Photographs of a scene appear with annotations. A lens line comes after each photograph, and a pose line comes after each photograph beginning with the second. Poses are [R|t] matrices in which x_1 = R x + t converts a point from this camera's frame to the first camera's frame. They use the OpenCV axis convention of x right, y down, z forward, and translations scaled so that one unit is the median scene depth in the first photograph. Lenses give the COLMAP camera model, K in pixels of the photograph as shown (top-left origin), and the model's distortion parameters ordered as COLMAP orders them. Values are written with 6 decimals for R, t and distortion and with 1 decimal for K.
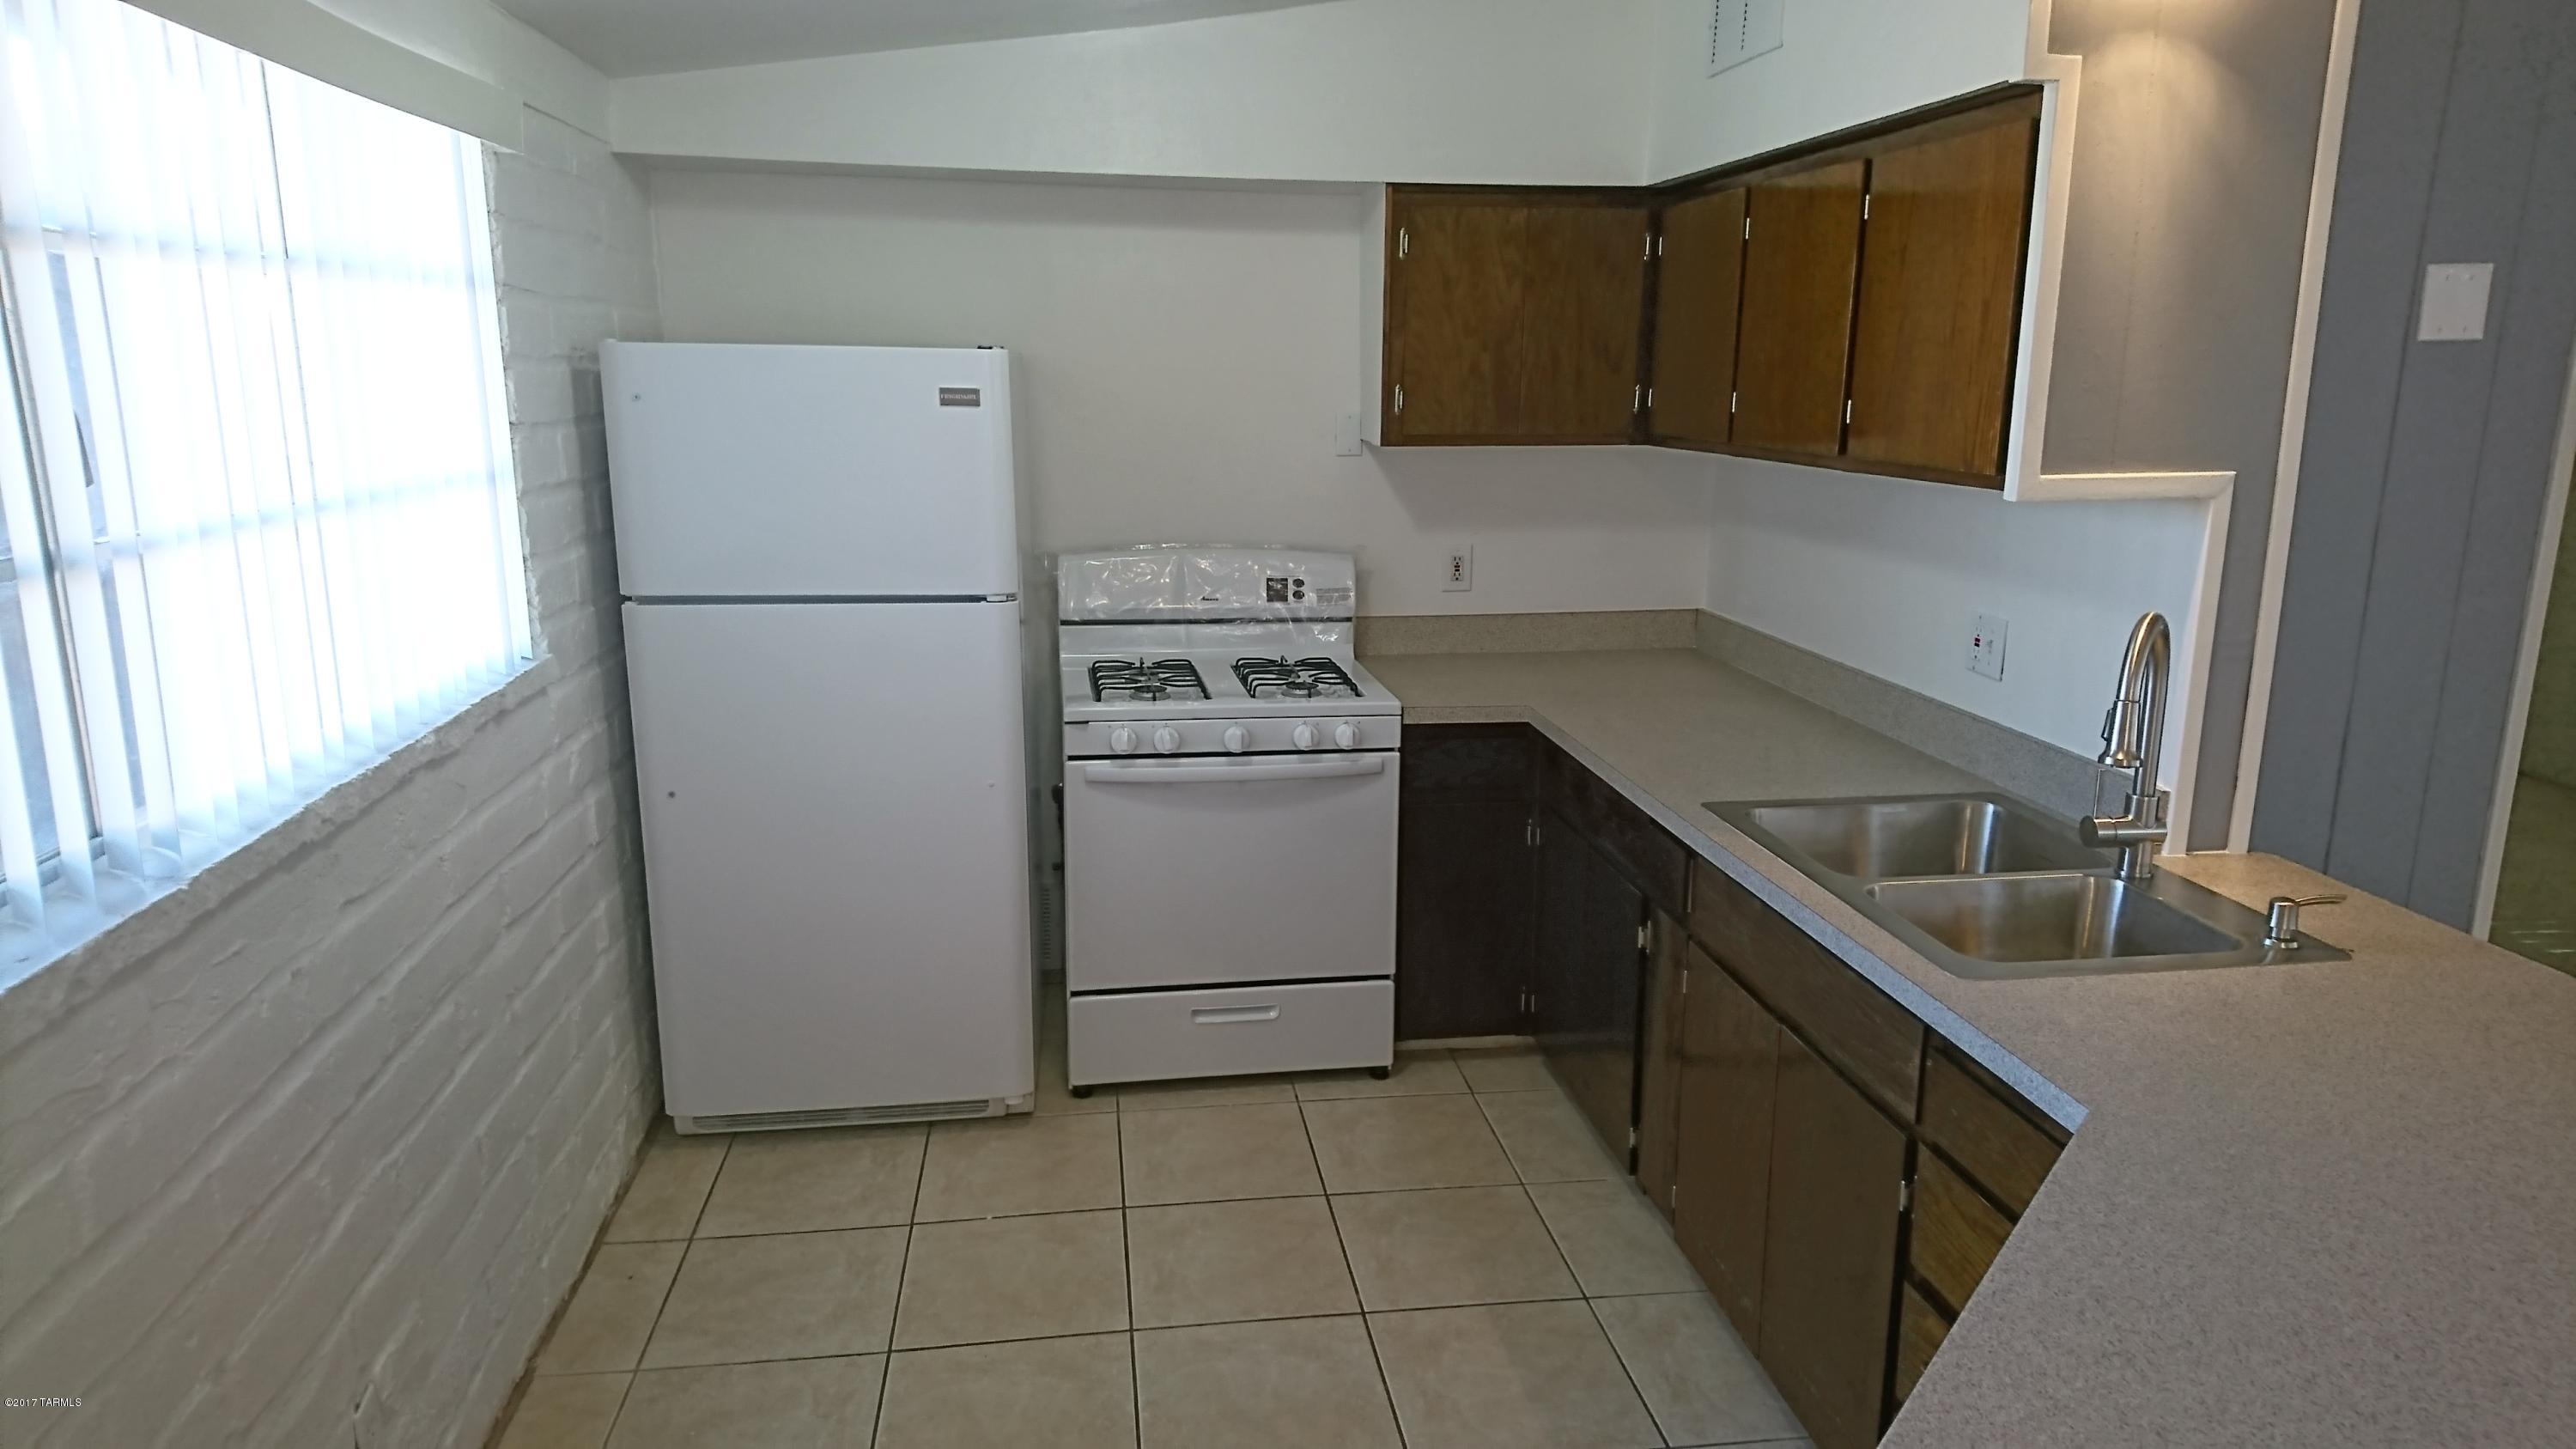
lens RADIAL K [[1587.0, 0, 1297.5], [0, 1587.0, 713.1], [0, 0, 1]] dist [0.156812, -0.217887]
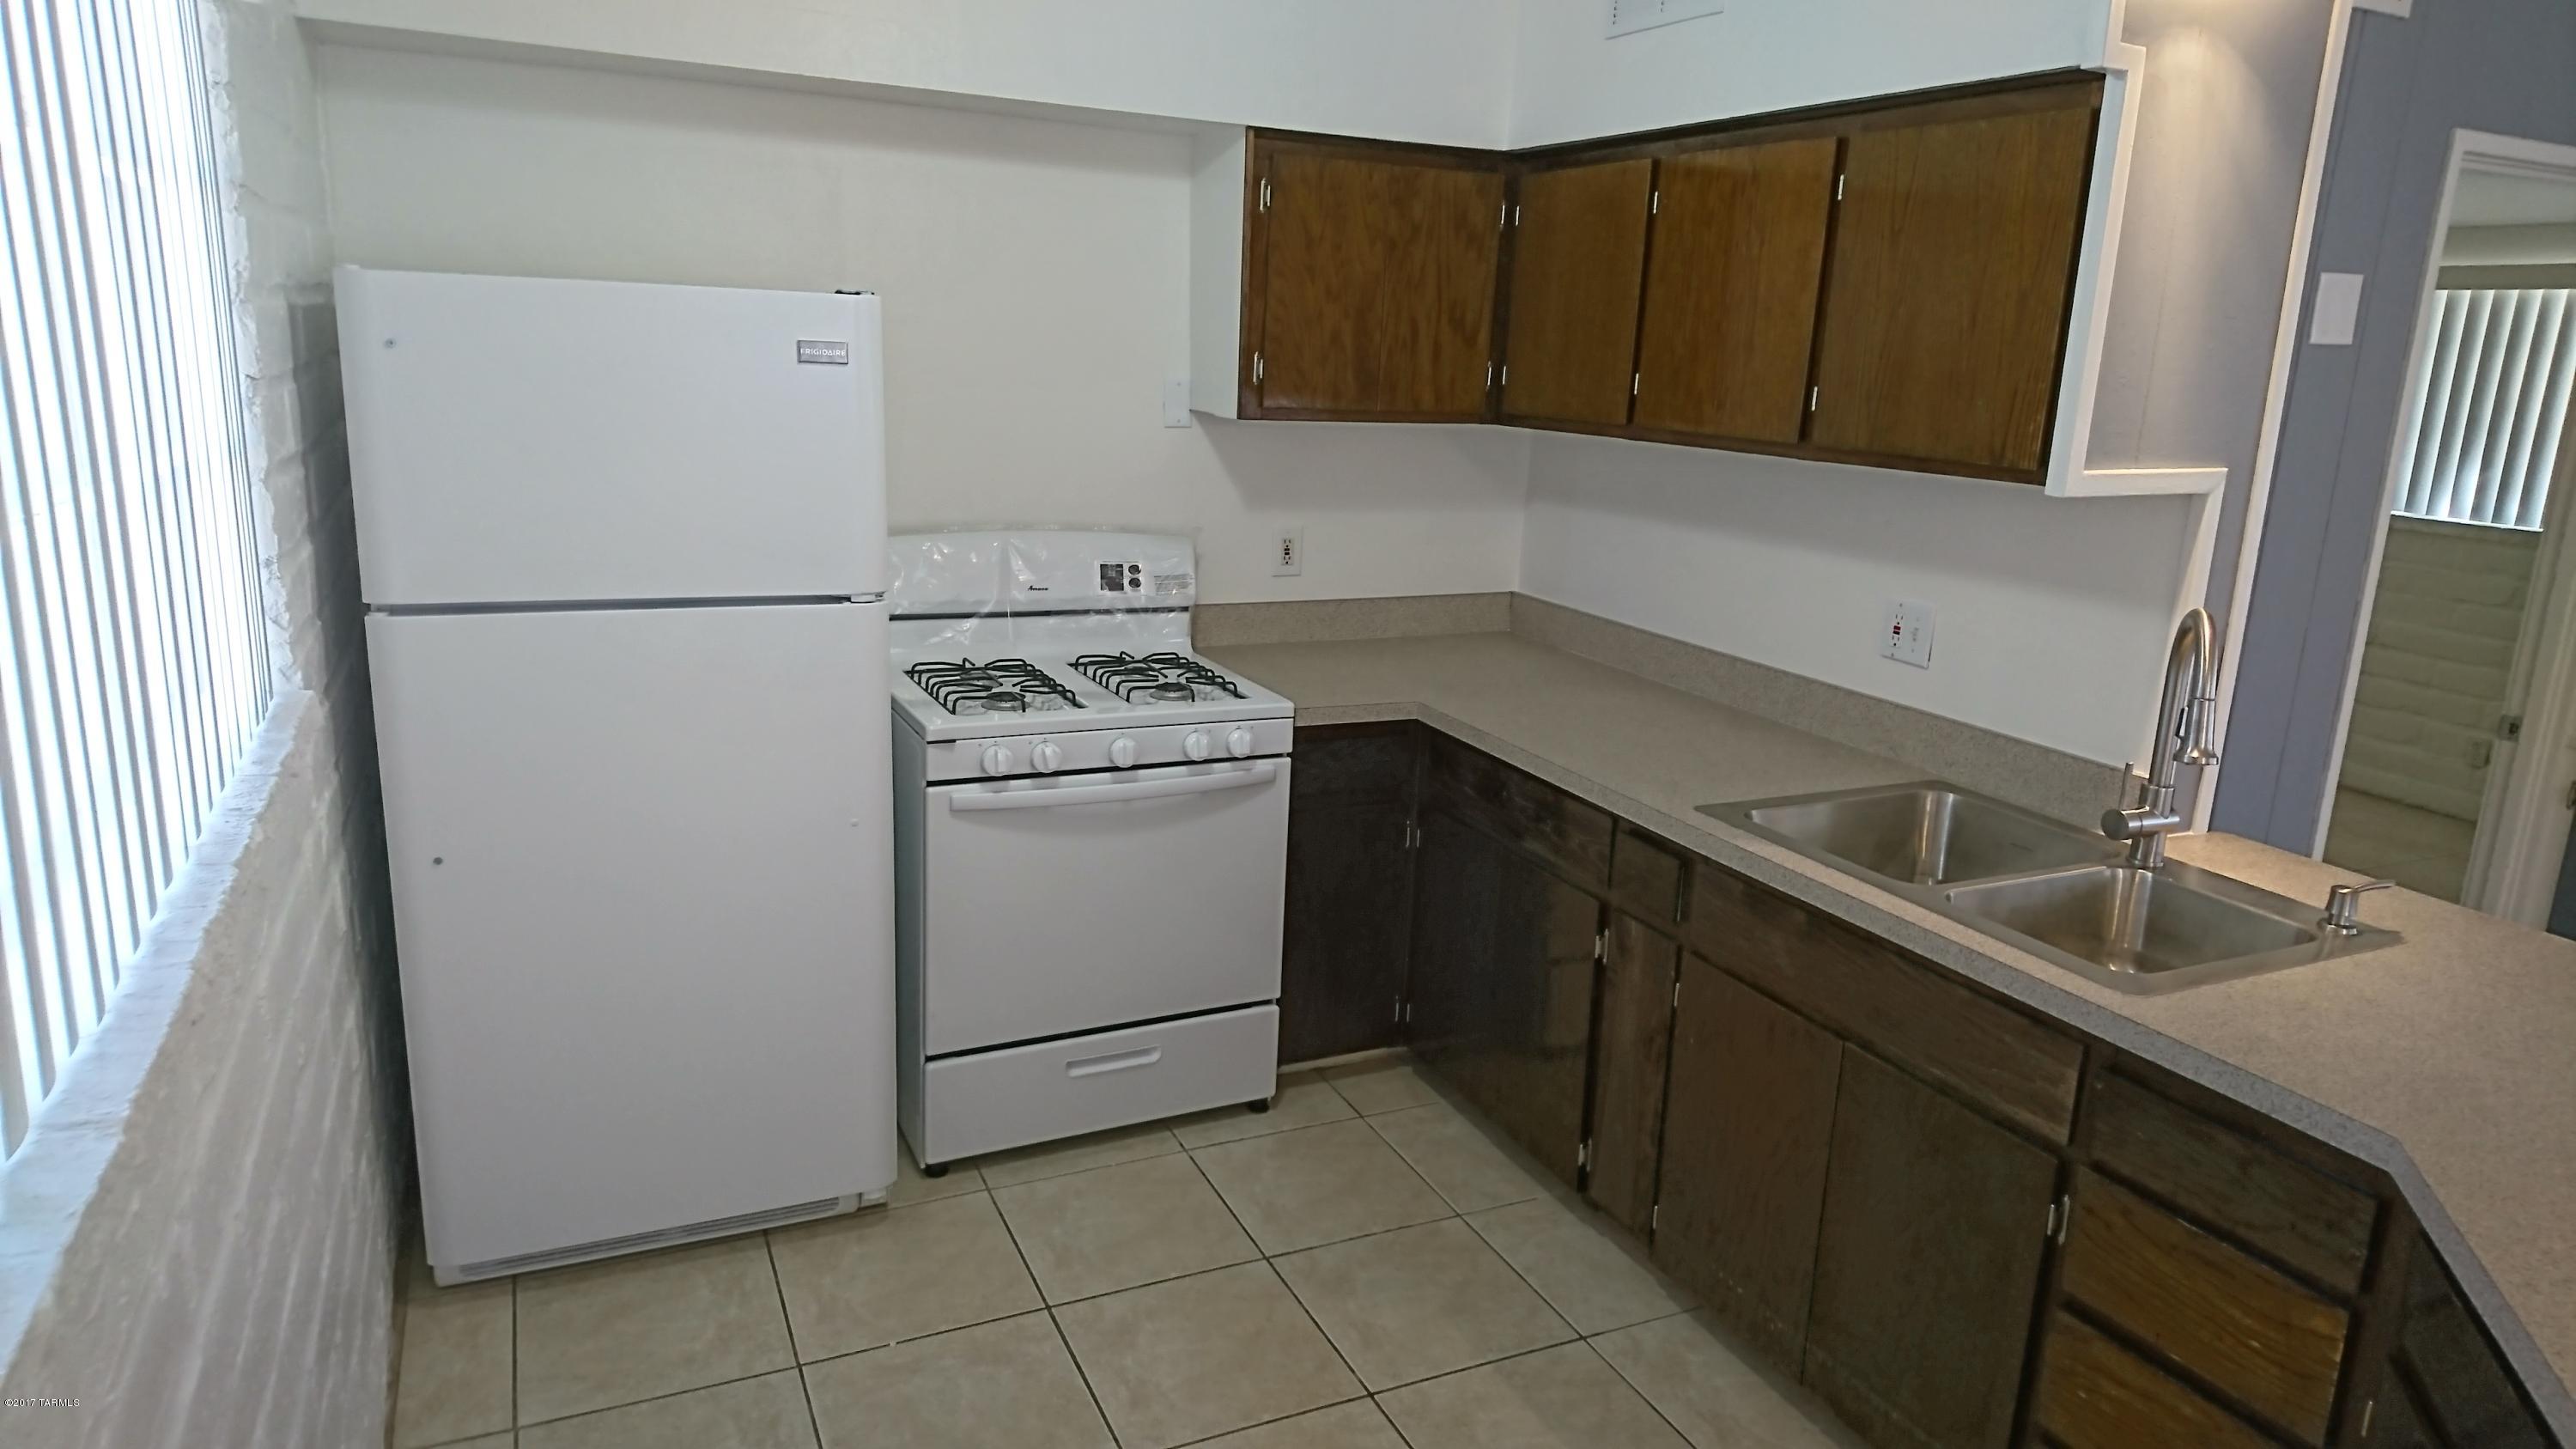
lens RADIAL K [[1587.0, 0, 1297.5], [0, 1587.0, 713.1], [0, 0, 1]] dist [0.156812, -0.217887]
pose [[0.954836, -0.036367, 0.294898, -0.209570], [0.028773, 0.999134, 0.030054, -0.029674], [-0.295736, -0.020212, 0.955056, 0.132788]]
